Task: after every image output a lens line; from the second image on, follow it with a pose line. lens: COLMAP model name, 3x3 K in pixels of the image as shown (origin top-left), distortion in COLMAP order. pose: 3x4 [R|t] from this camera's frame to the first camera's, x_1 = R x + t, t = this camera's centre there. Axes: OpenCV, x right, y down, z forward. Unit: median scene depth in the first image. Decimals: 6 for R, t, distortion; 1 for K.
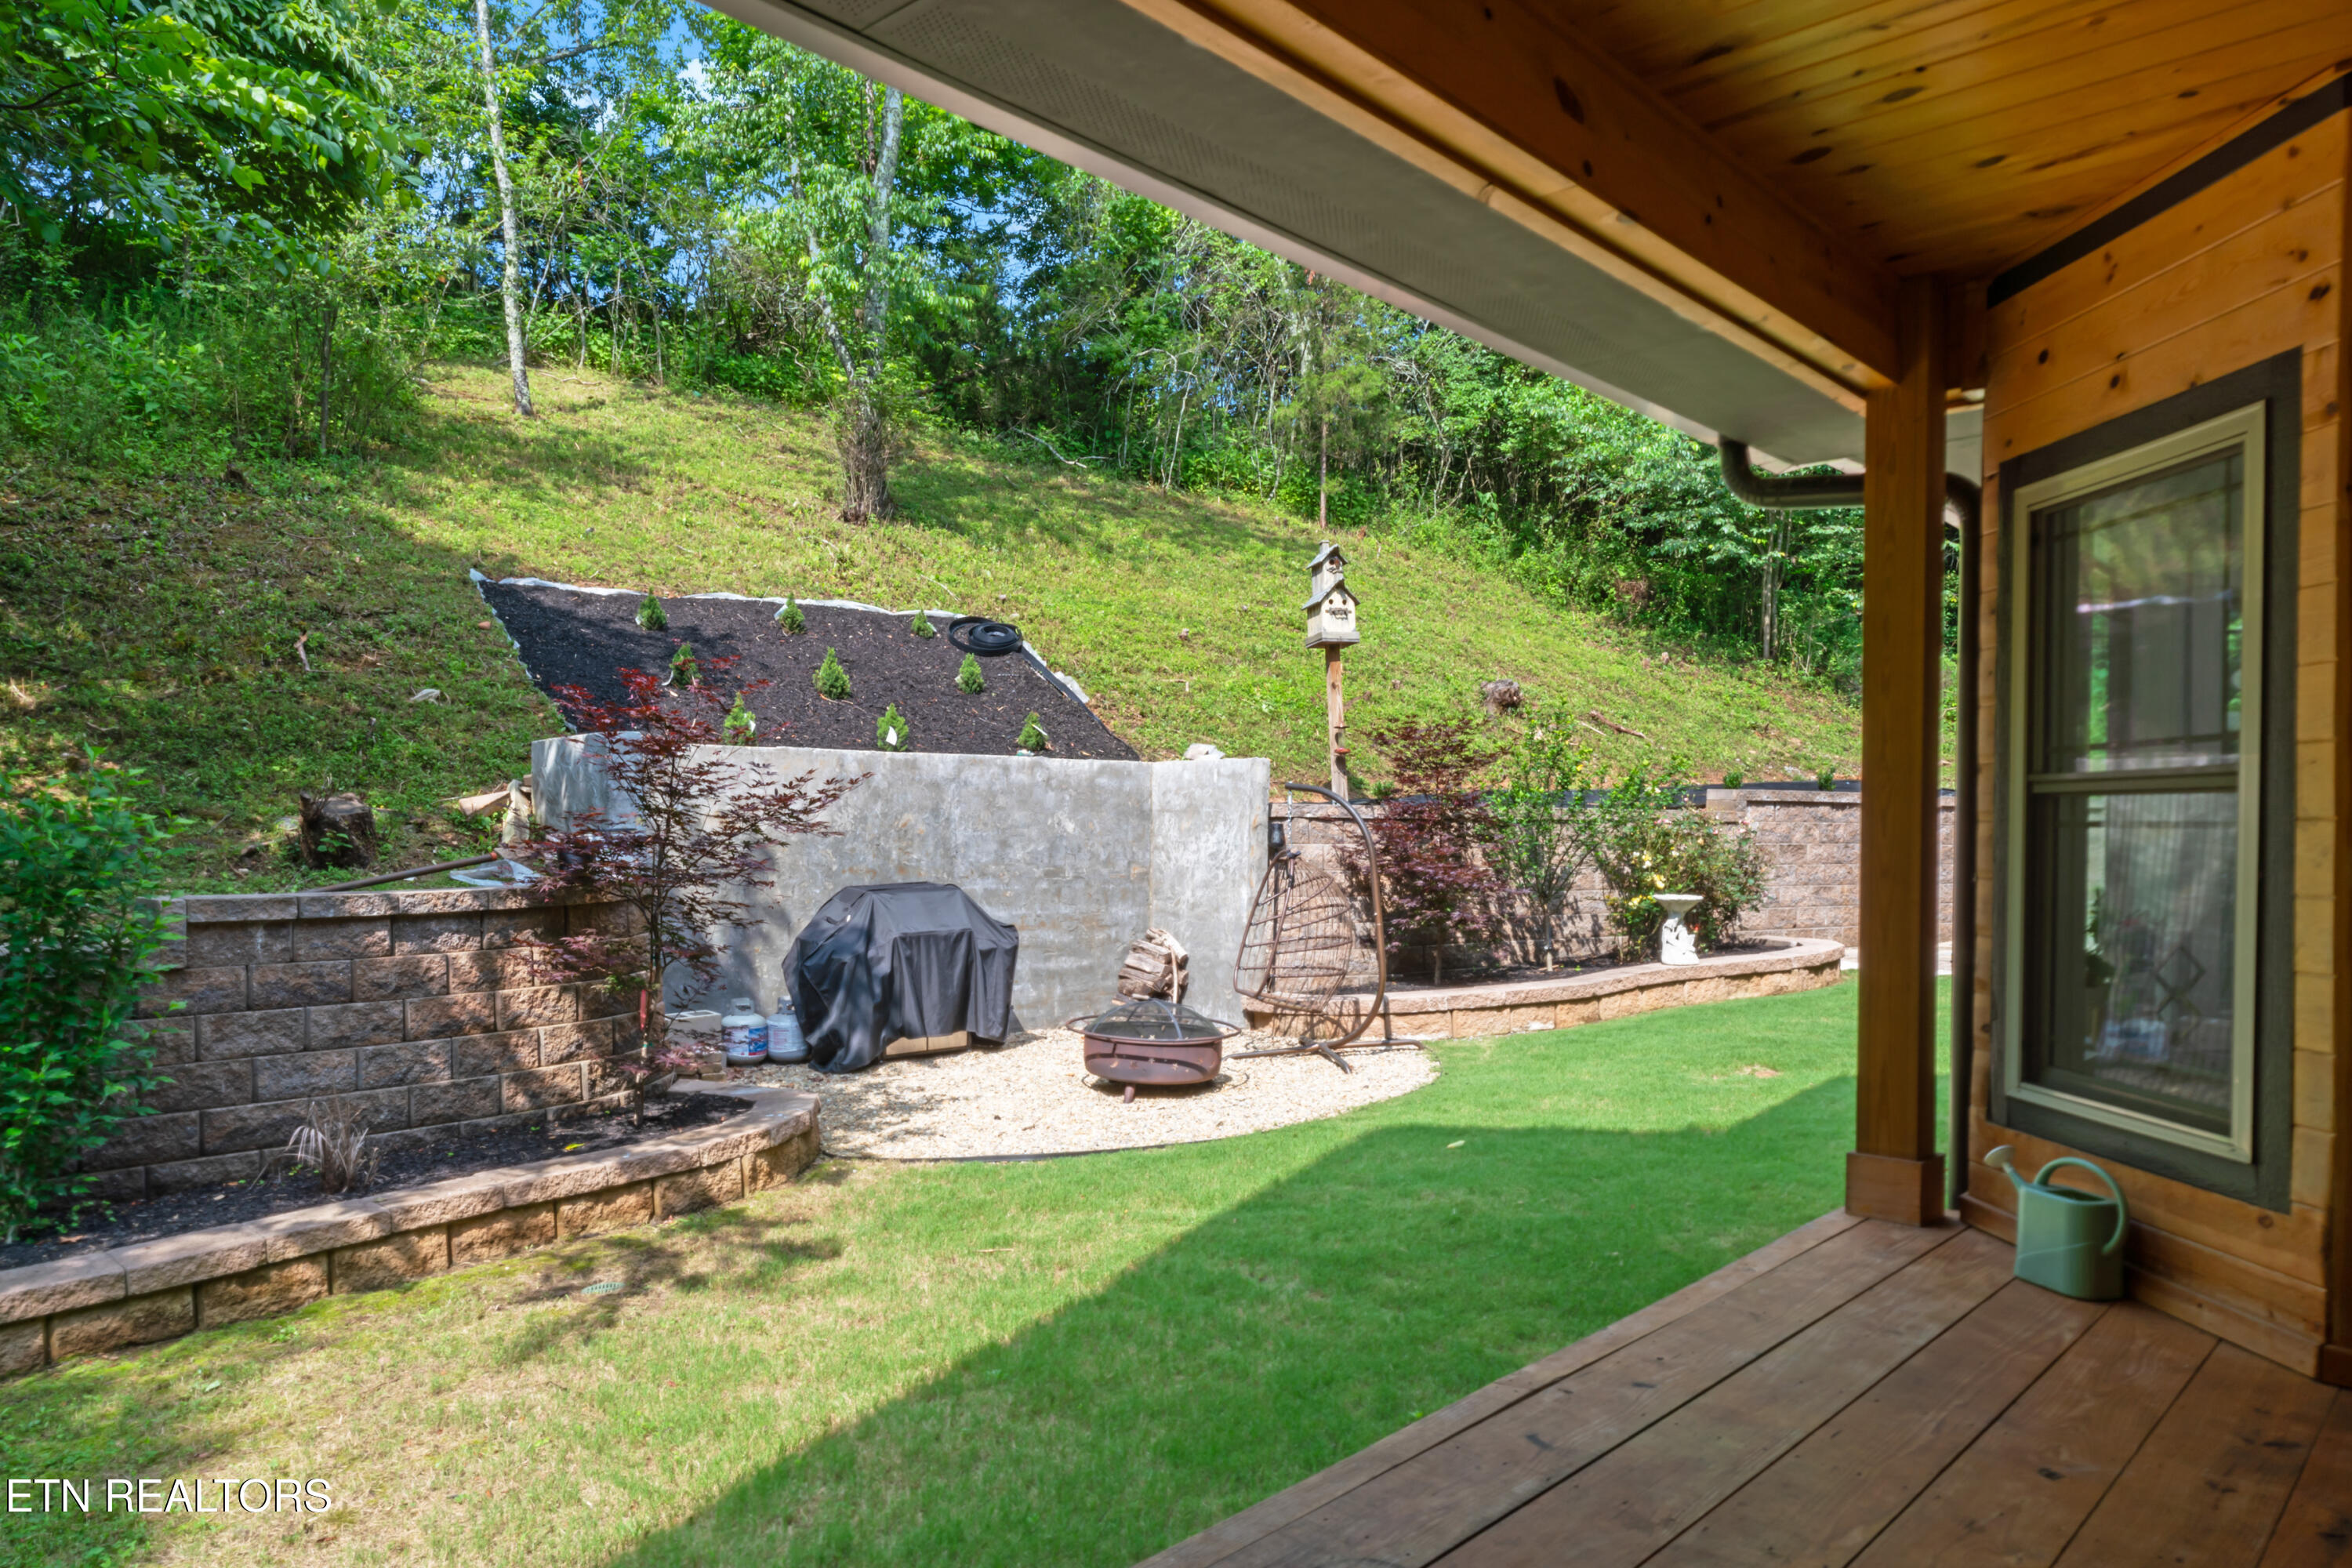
lens RADIAL K [[1633.9, 0, 1119.7], [0, 1633.9, 852.6], [0, 0, 1]] dist [-0.005115, -0.003278]
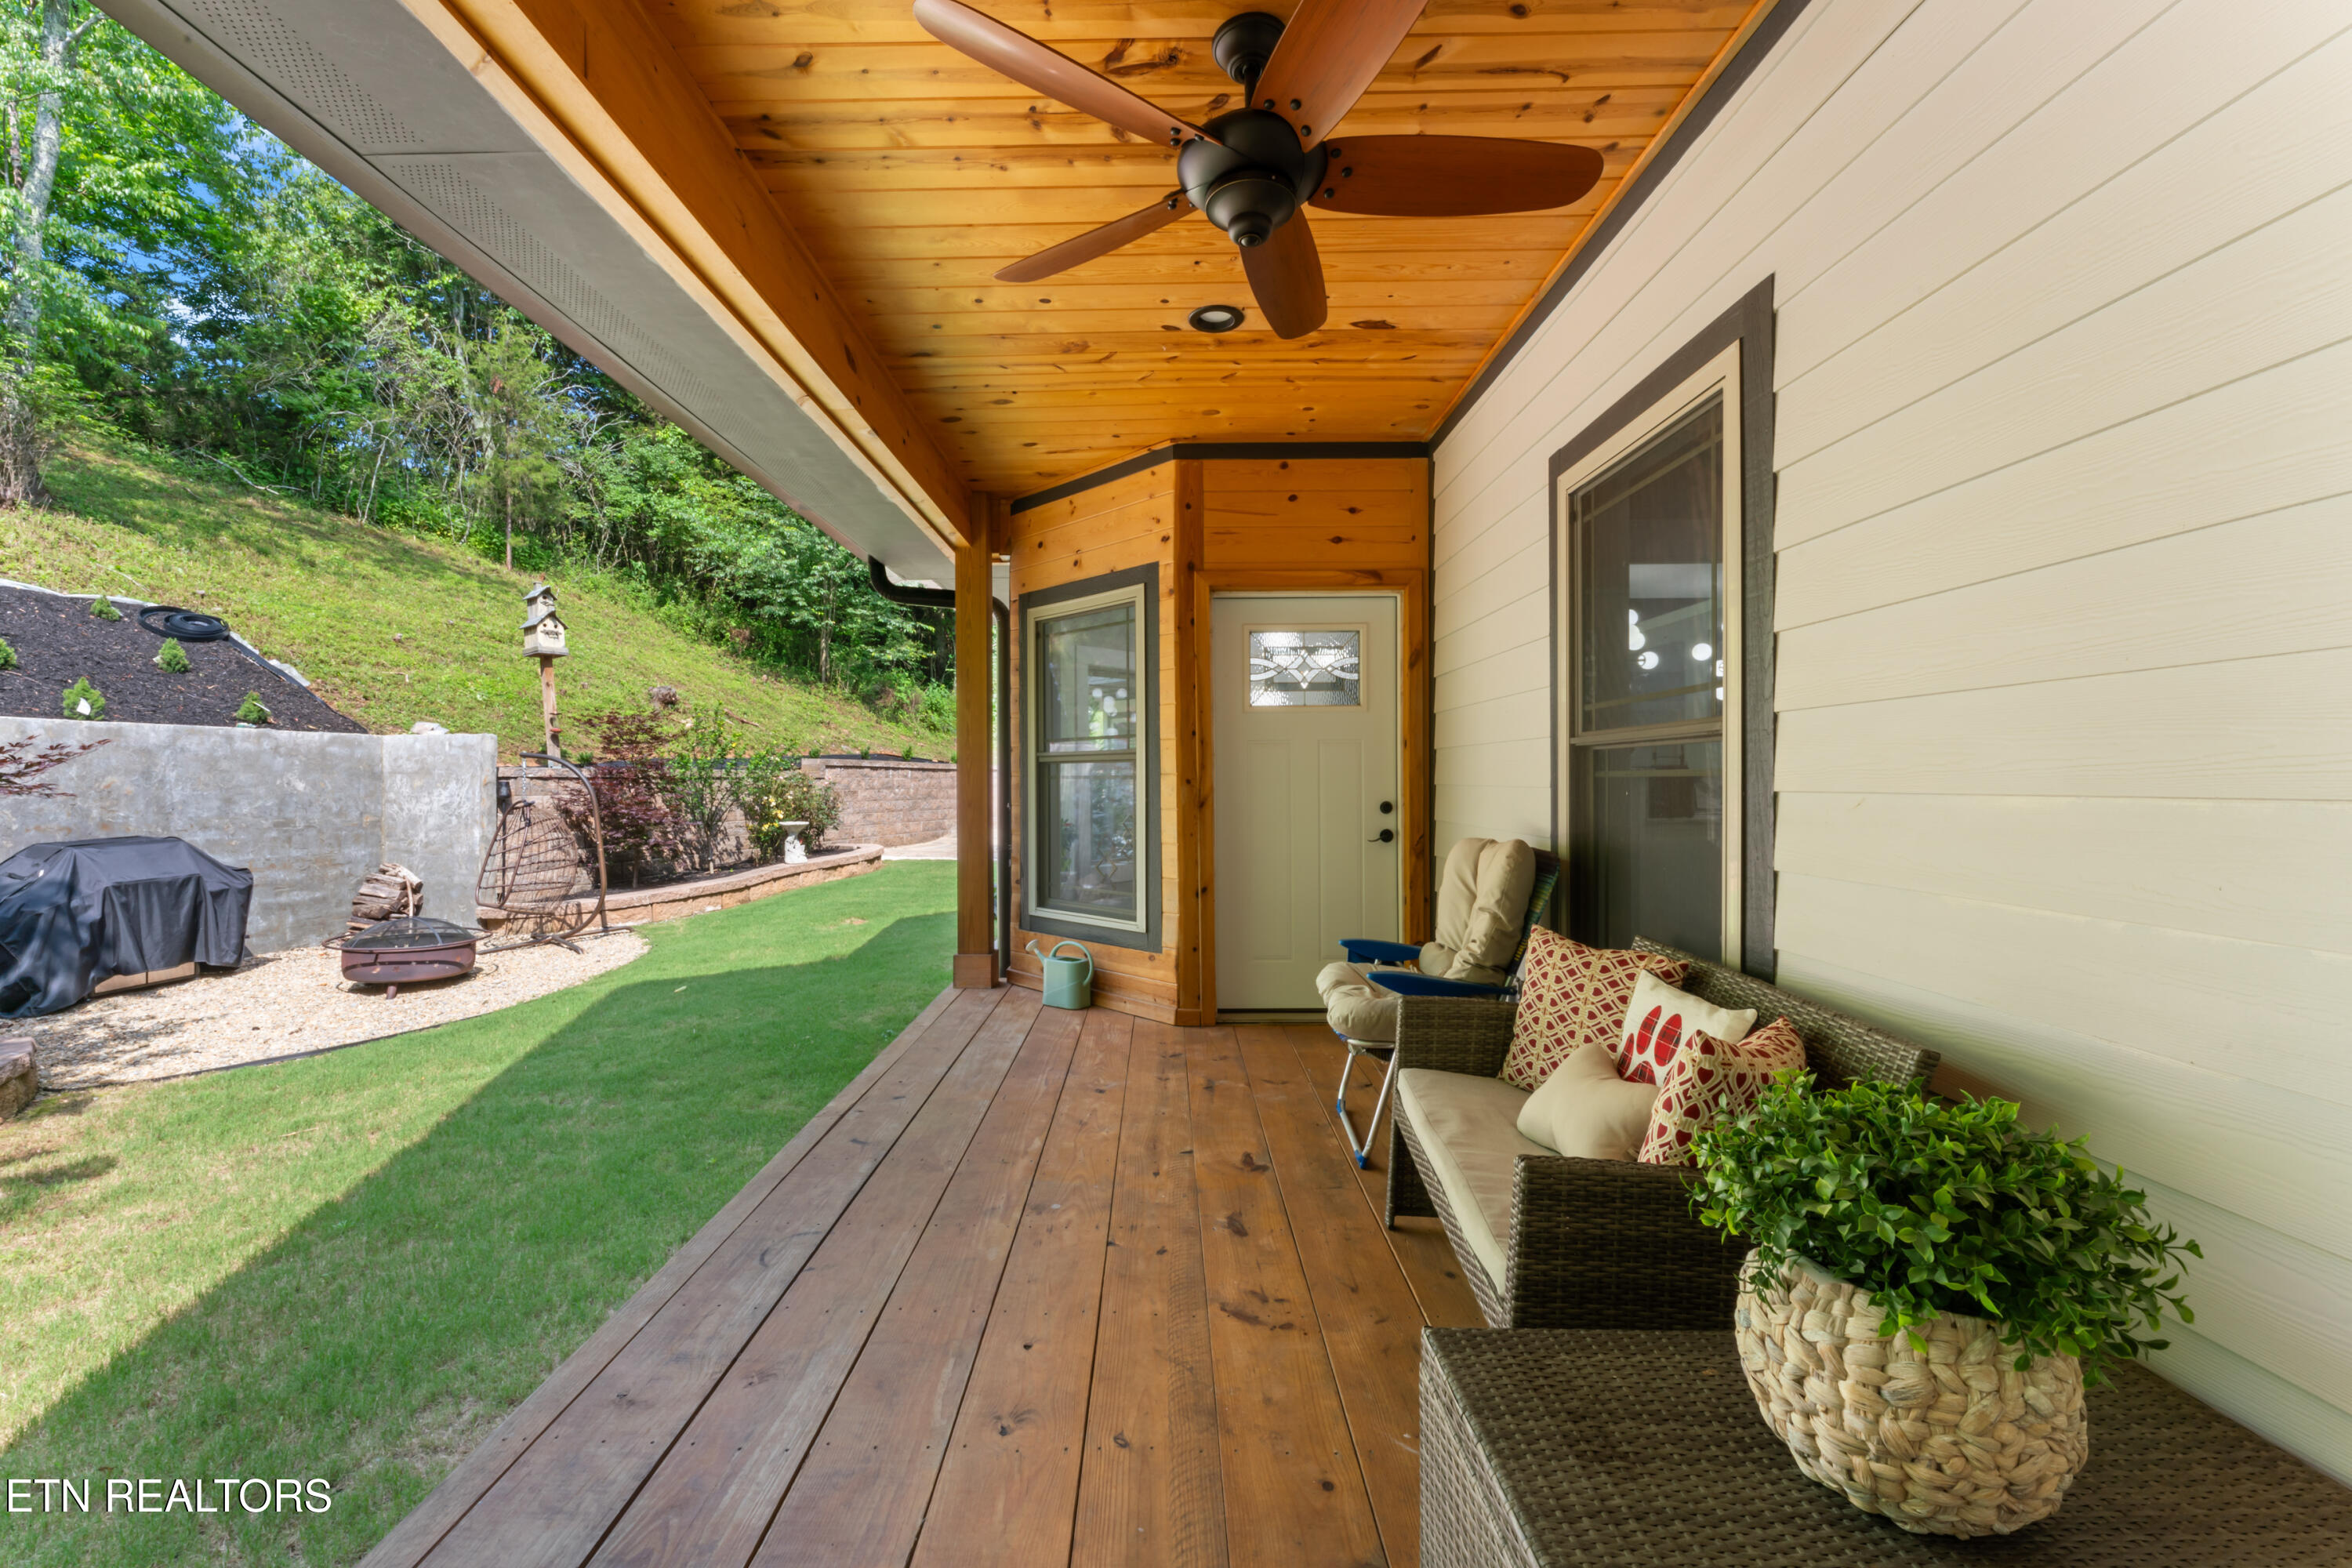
lens RADIAL K [[967.0, 0, 1193.8], [0, 967.0, 785.9], [0, 0, 1]] dist [-0.008838, 0.000962]
pose [[0.718975, -0.013559, 0.694904, -0.051762], [0.020756, 0.999783, -0.001968, -0.000465], [-0.694726, 0.015838, 0.719100, 0.007196]]
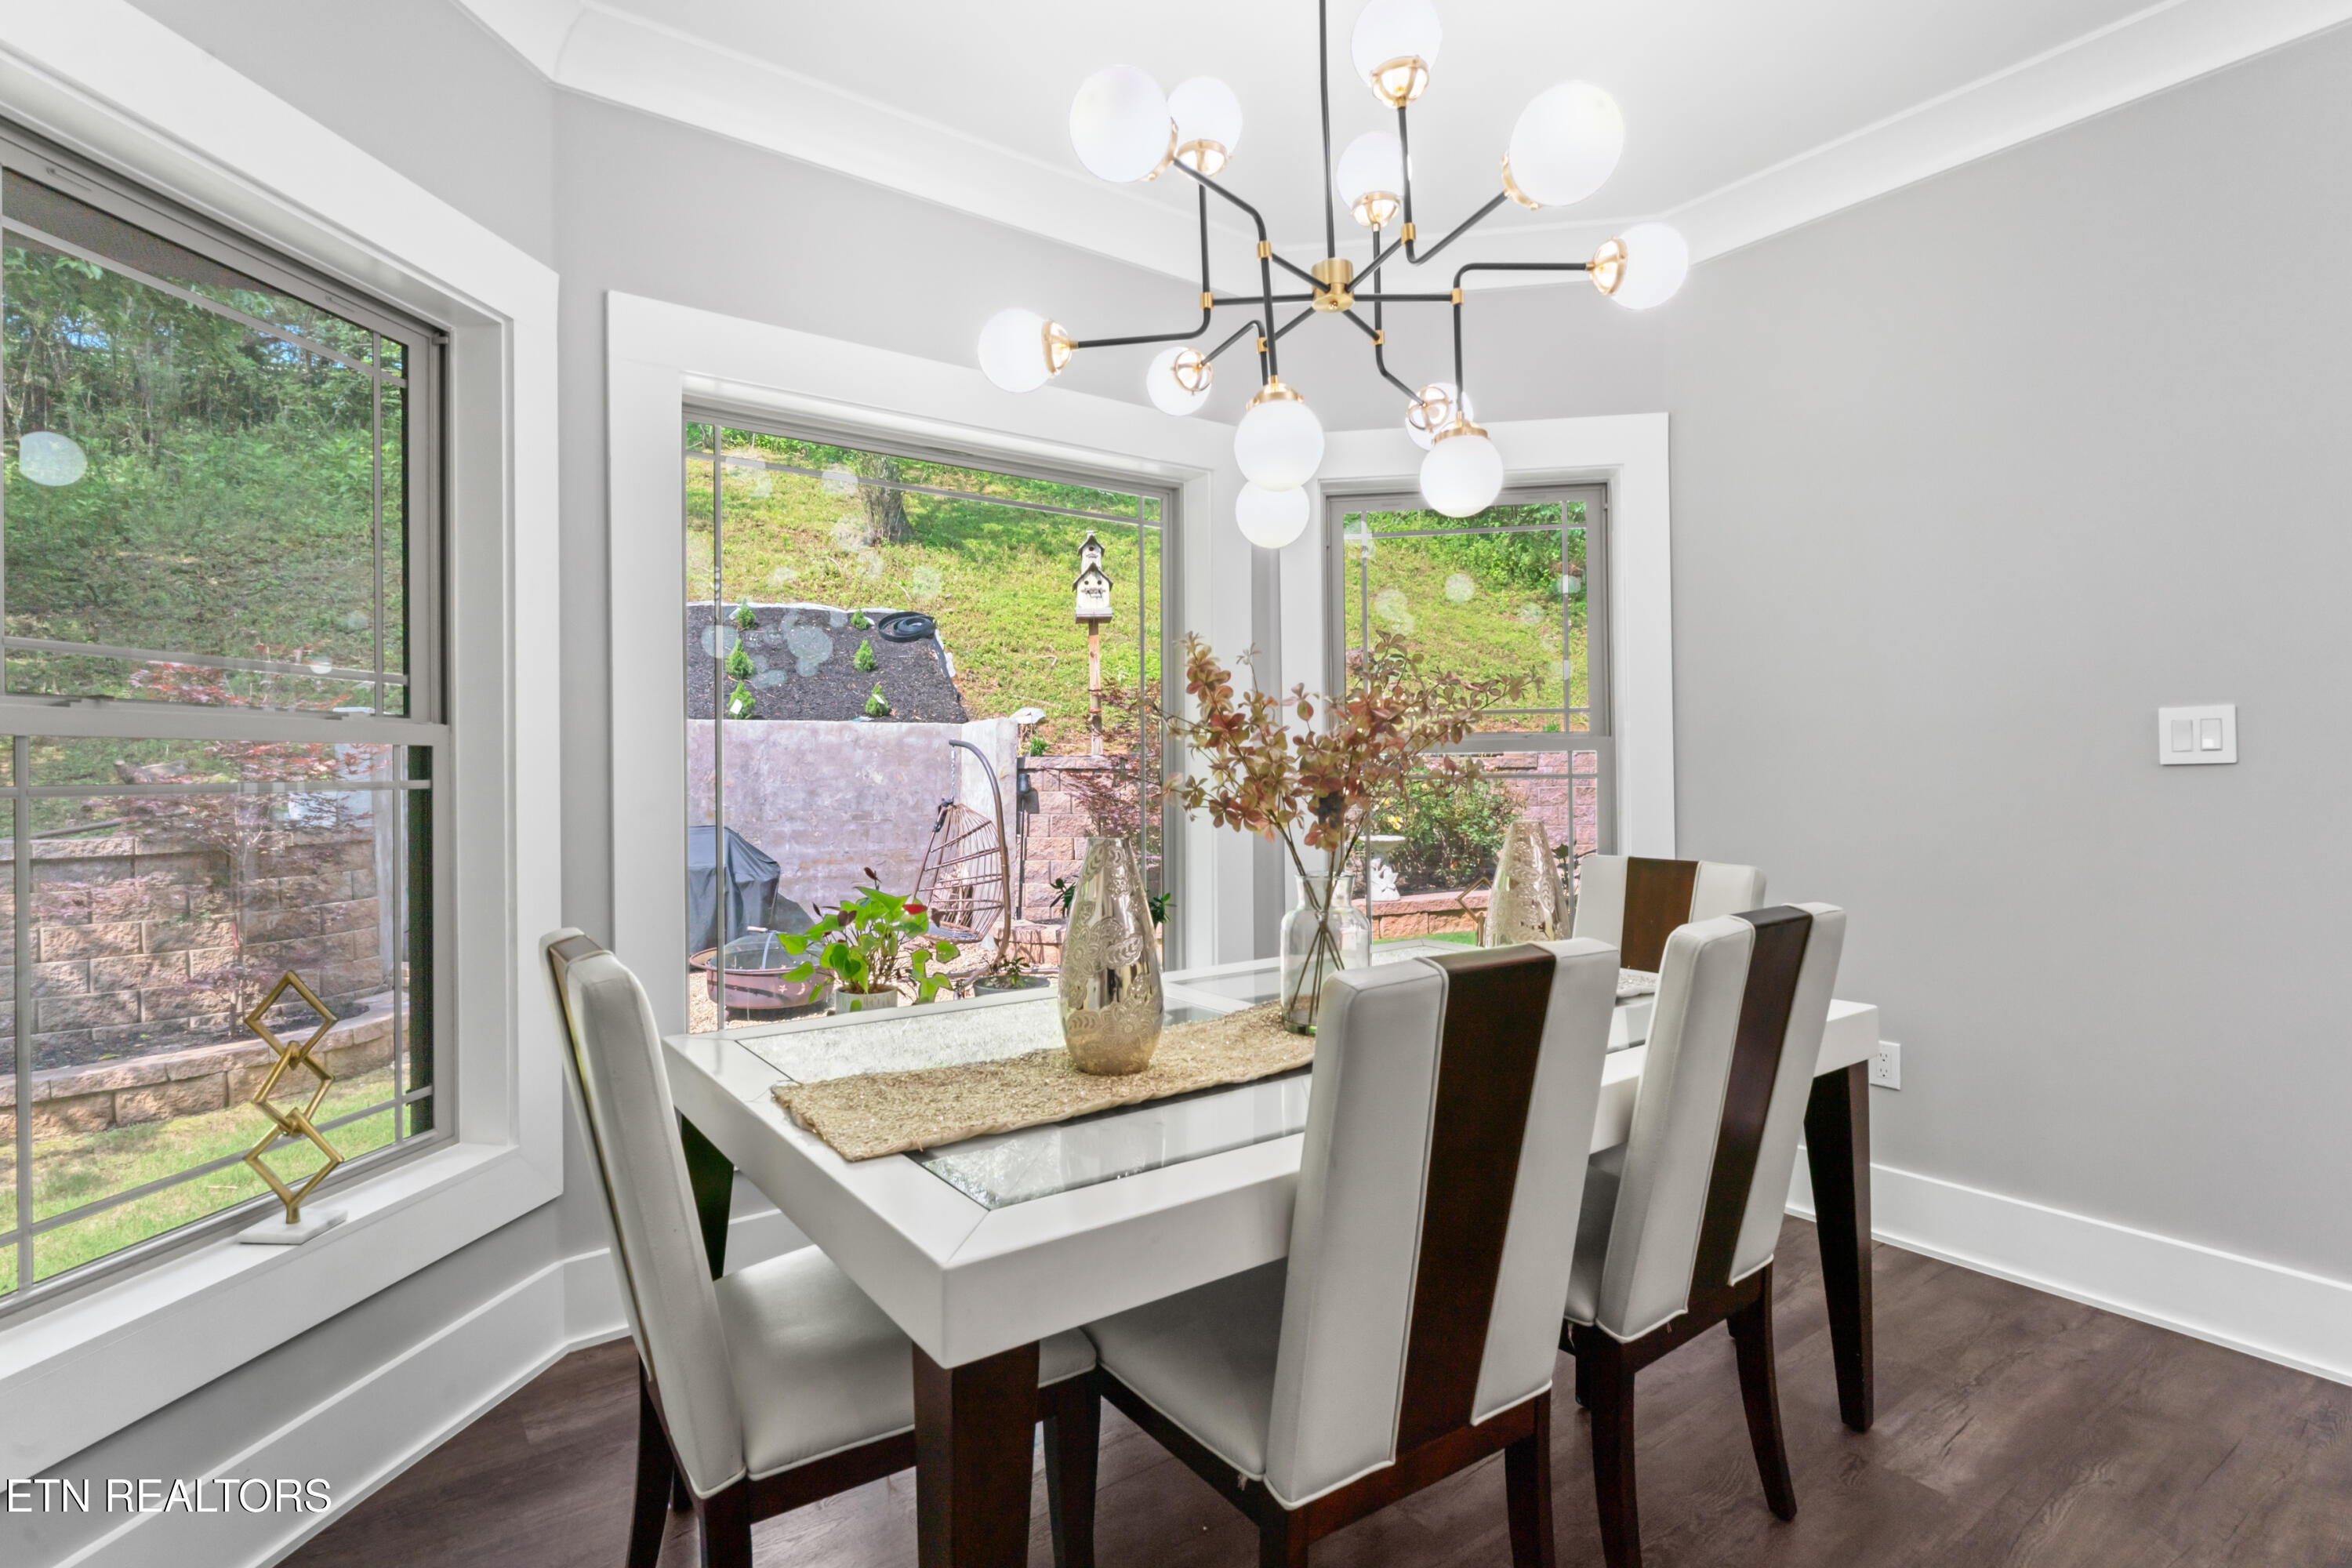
lens RADIAL K [[1144.4, 0, 1167.2], [0, 1144.4, 776.5], [0, 0, 1]] dist [0.001519, -0.000211]
pose [[0.972981, -0.009140, -0.230706, 0.393421], [0.006195, 0.999890, -0.013488, -0.004760], [0.230804, 0.011694, 0.972930, 0.236683]]
